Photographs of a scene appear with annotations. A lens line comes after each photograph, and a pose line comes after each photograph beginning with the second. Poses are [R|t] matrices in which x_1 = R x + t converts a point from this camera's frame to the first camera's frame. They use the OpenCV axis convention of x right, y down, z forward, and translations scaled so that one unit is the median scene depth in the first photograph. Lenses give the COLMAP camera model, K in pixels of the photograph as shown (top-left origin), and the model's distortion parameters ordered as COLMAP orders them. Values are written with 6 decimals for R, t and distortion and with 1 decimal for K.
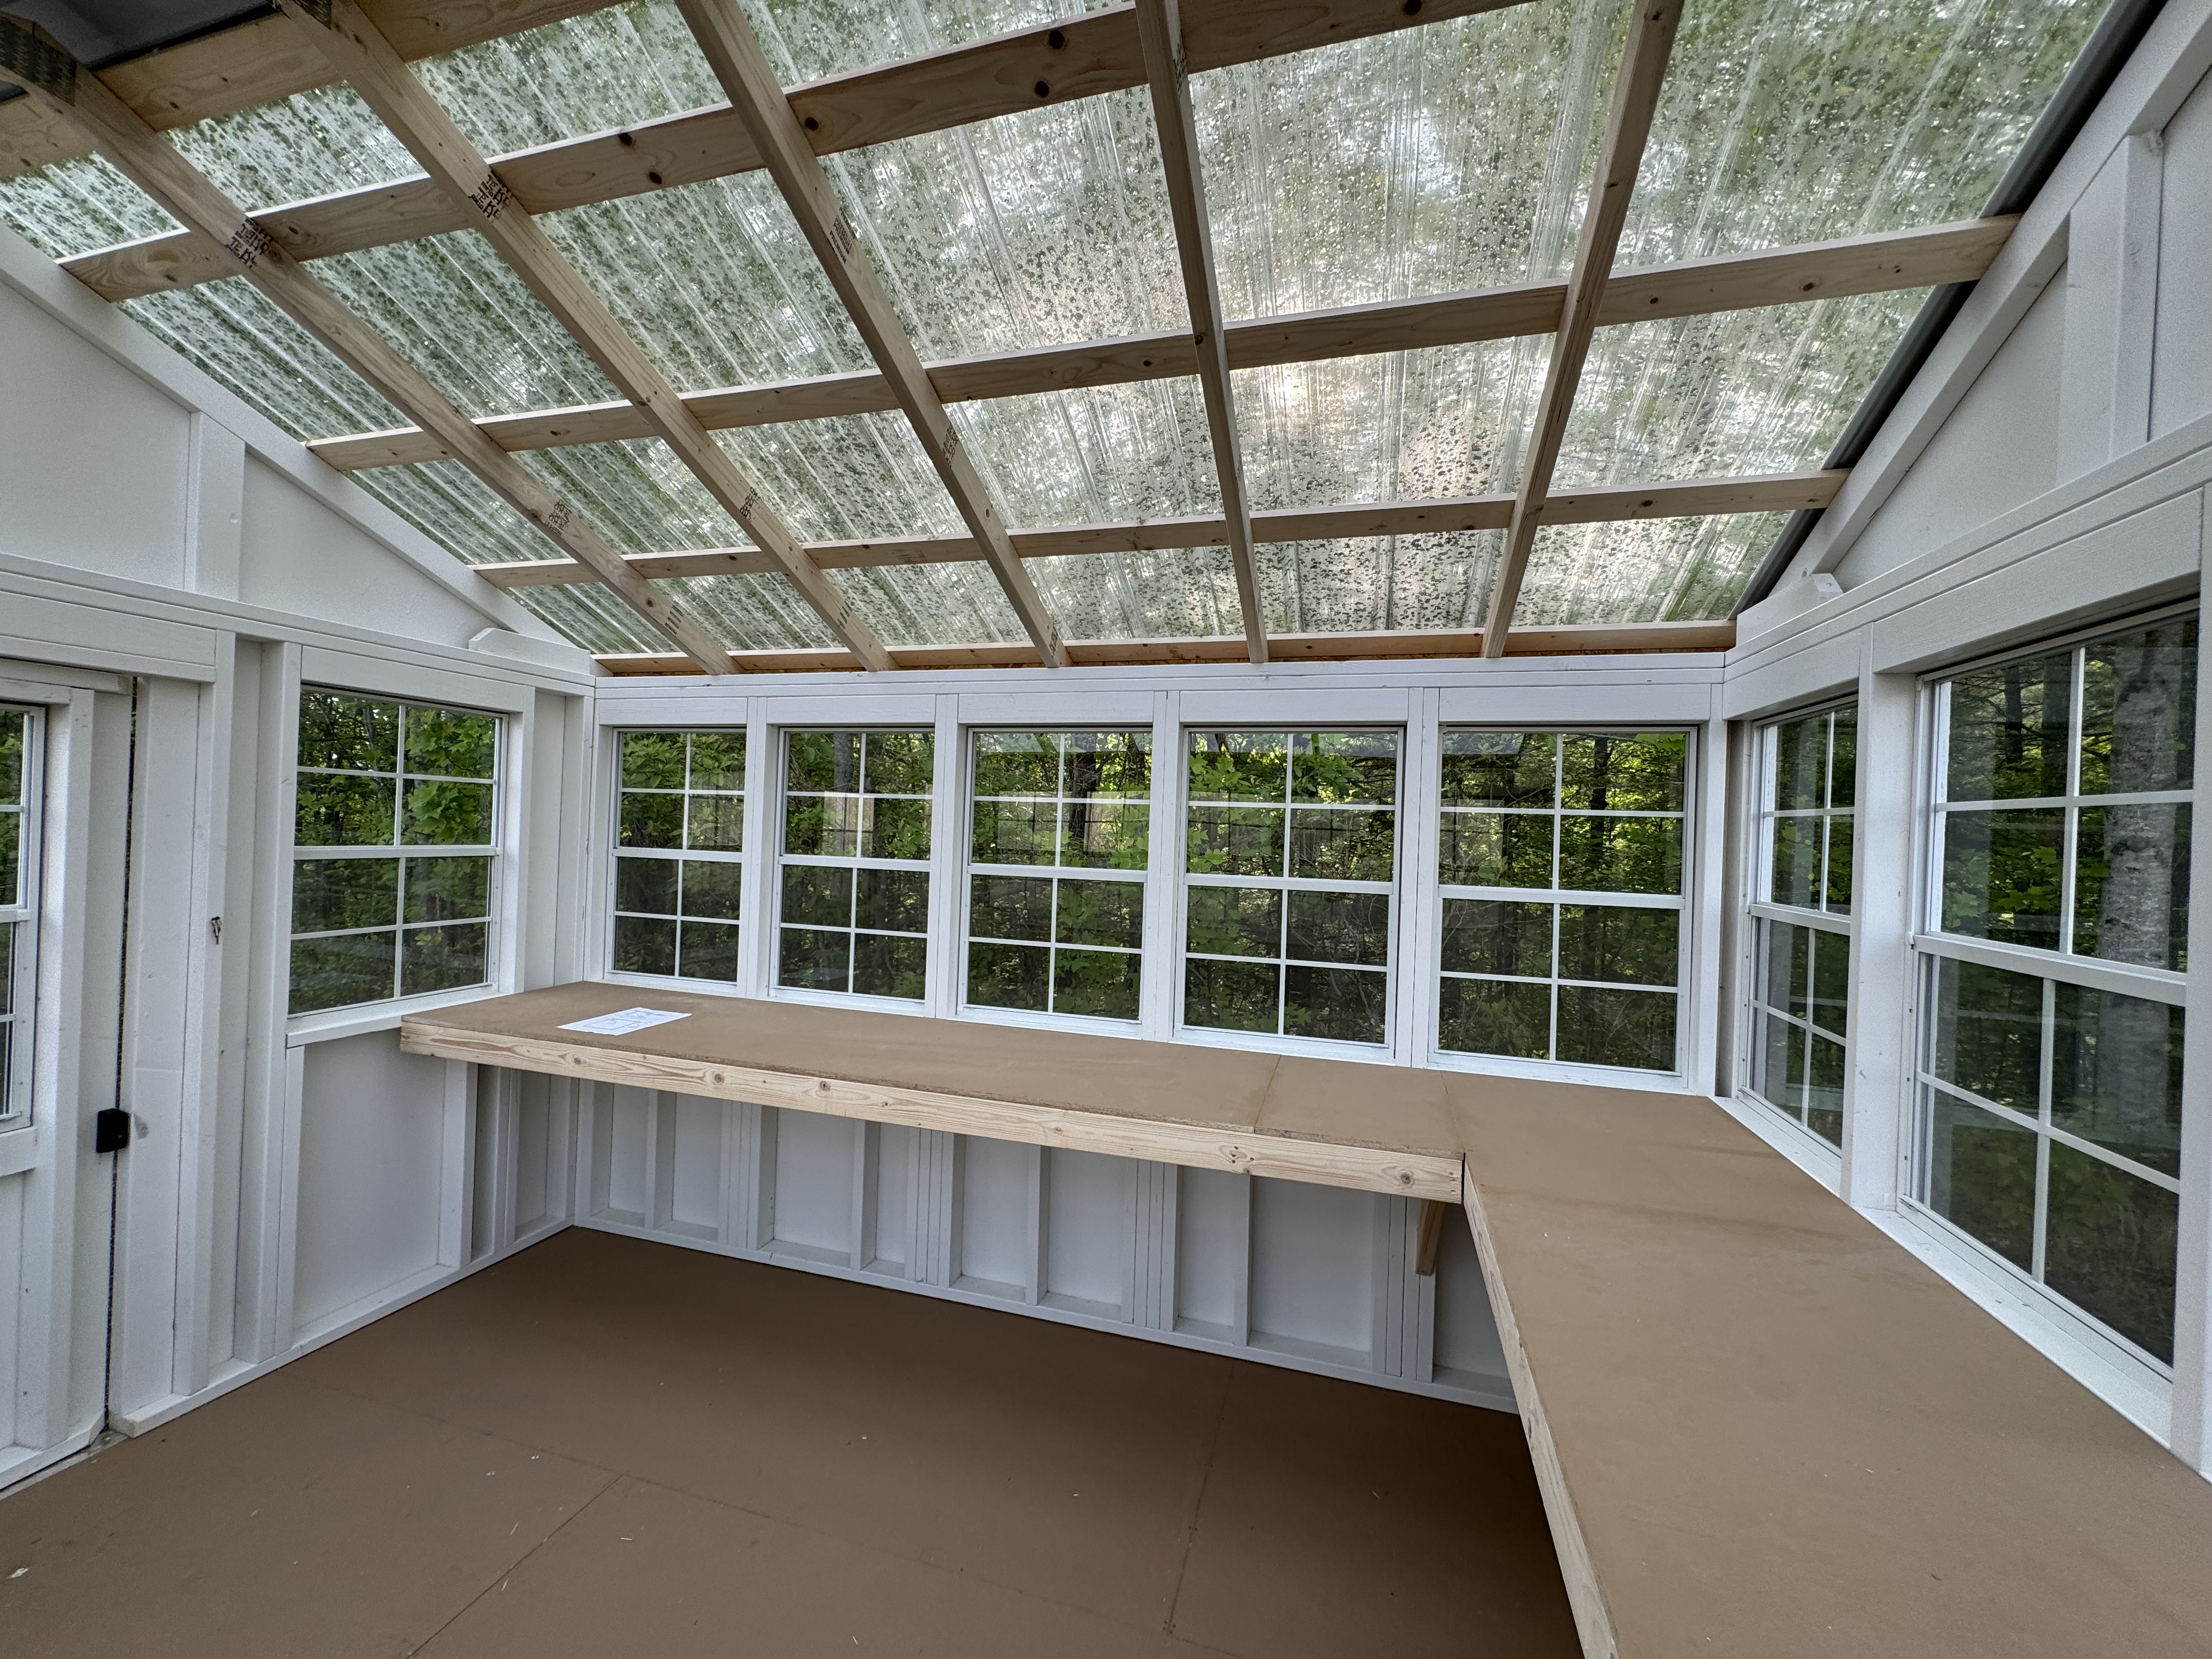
lens RADIAL K [[930.4, 0, 1071.1], [0, 930.4, 808.6], [0, 0, 1]] dist [0.001957, 0.000137]
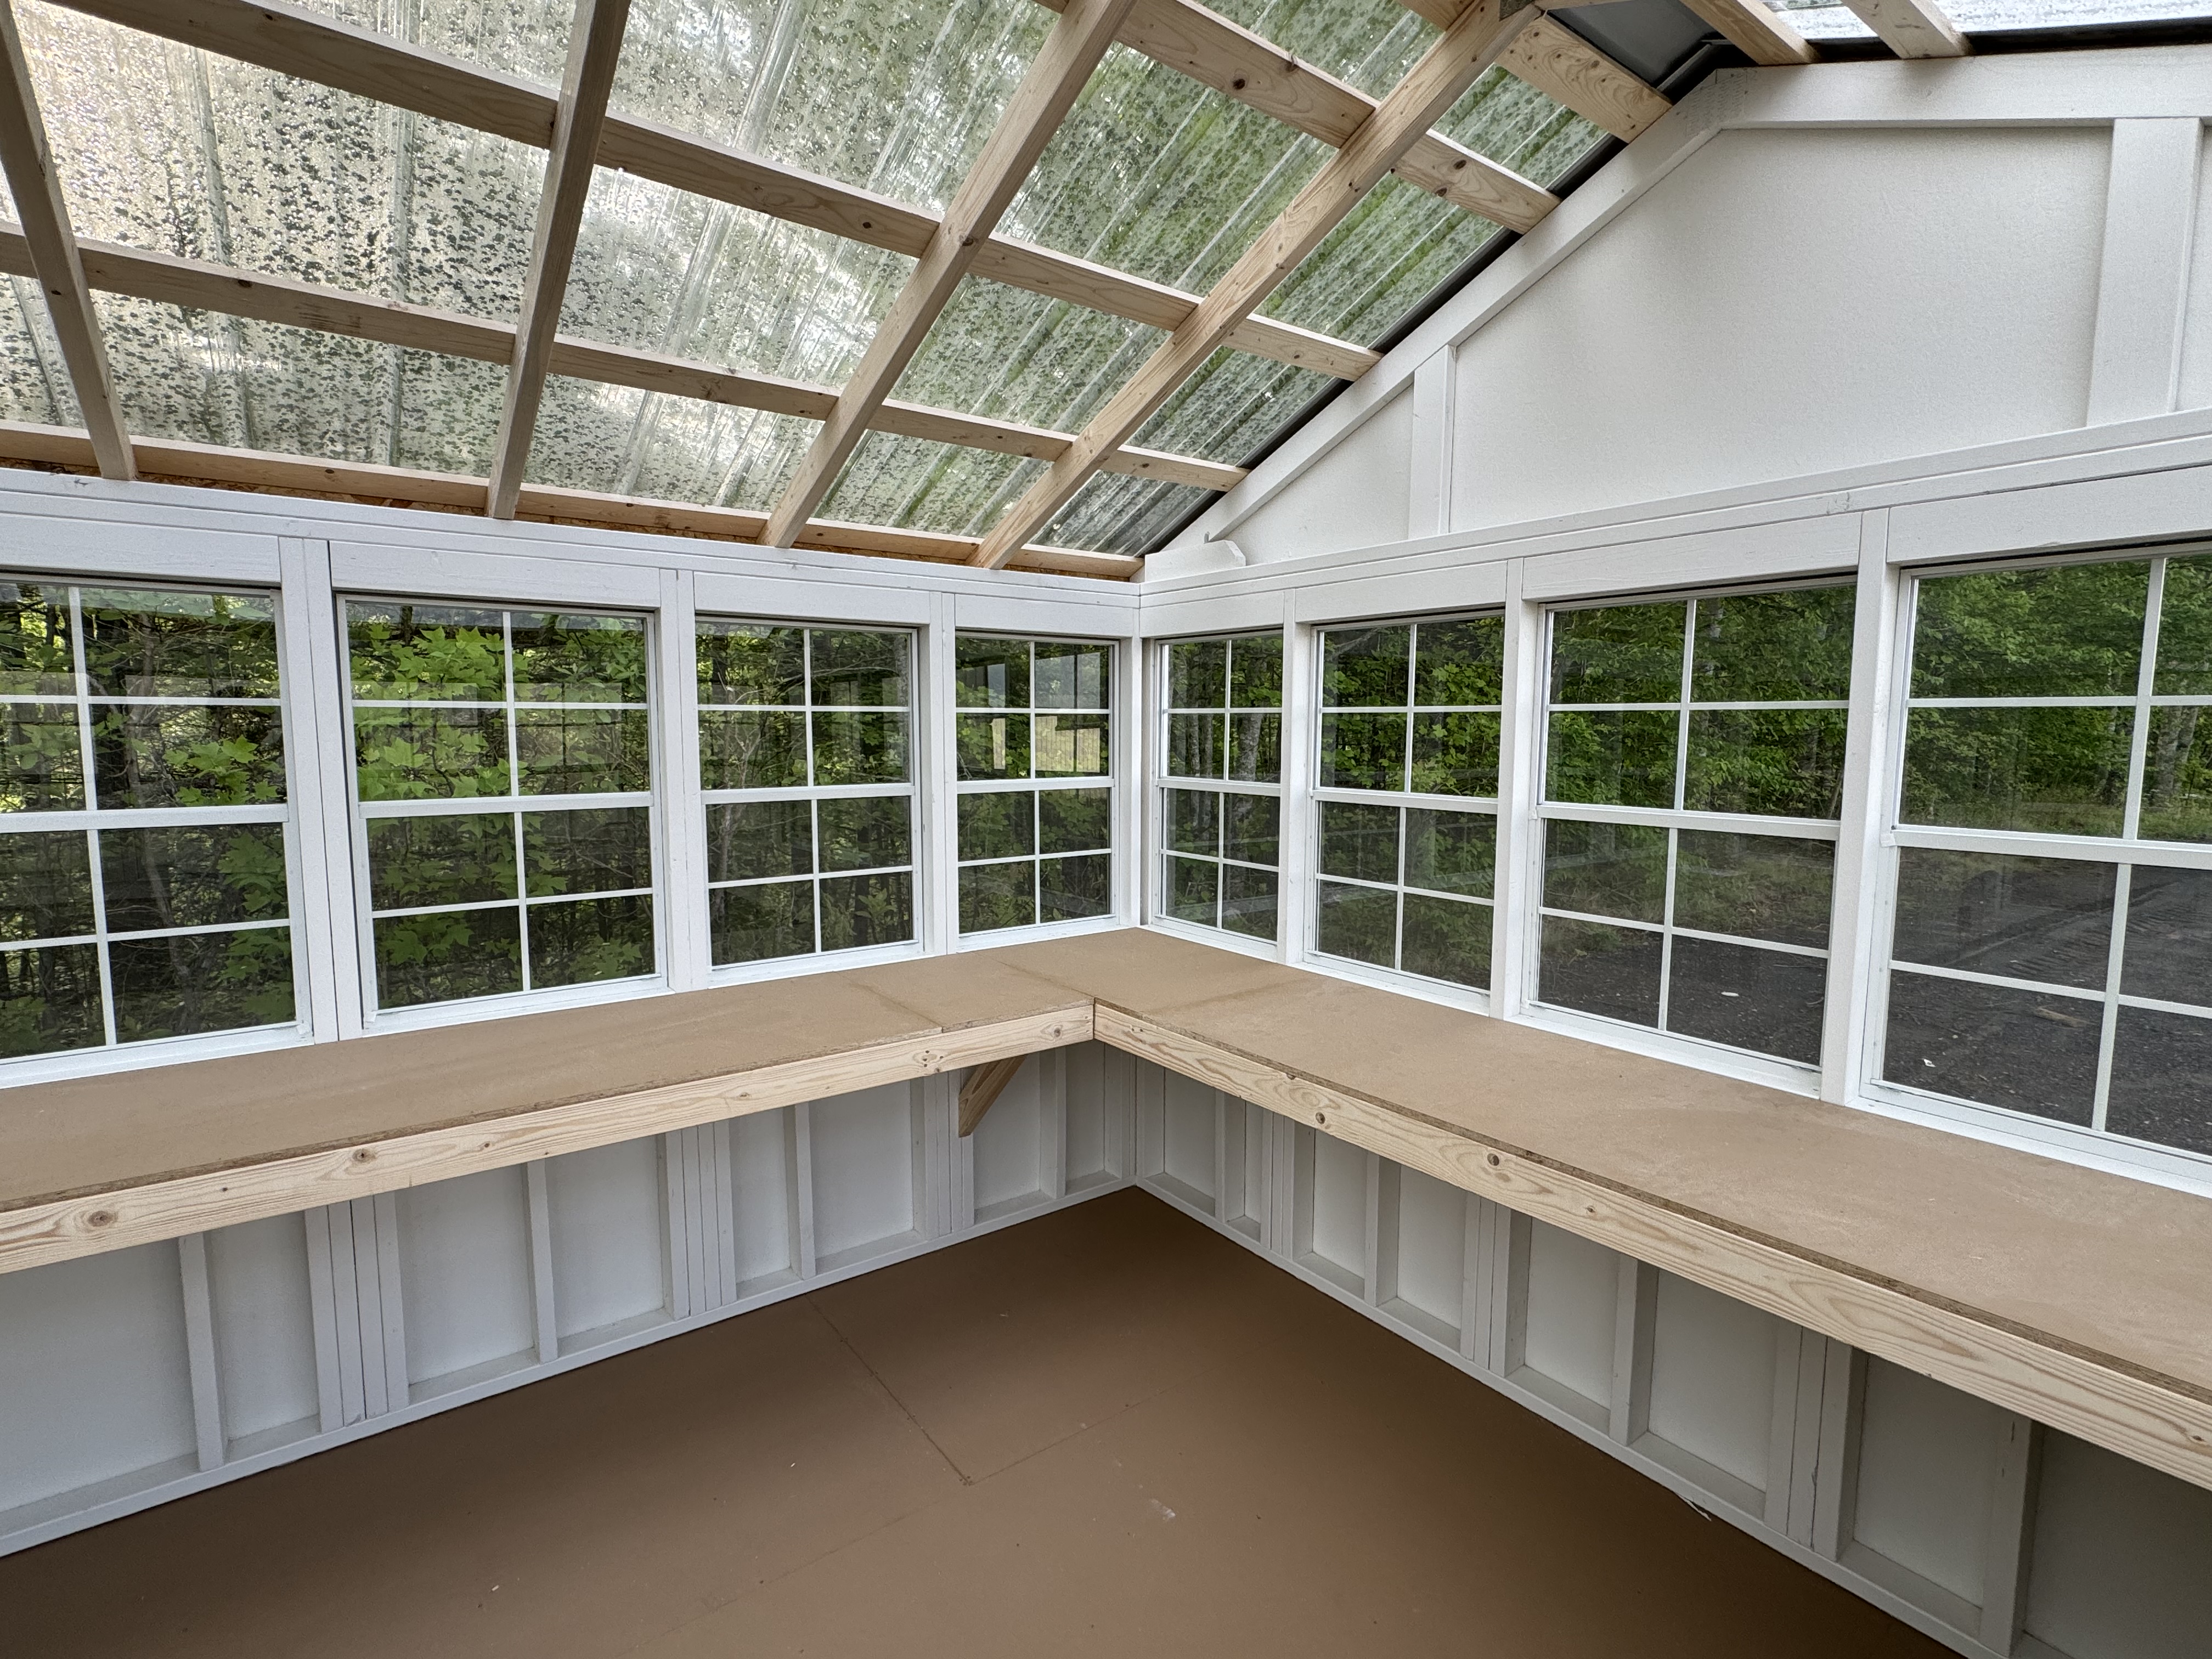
lens RADIAL K [[1054.8, 0, 1106.9], [0, 1054.8, 826.6], [0, 0, 1]] dist [0.004598, 0.000420]
pose [[0.588840, -0.105034, 0.801396, -0.536514], [0.010410, 0.992424, 0.122422, -0.014903], [-0.808182, -0.063744, 0.585473, 0.166876]]
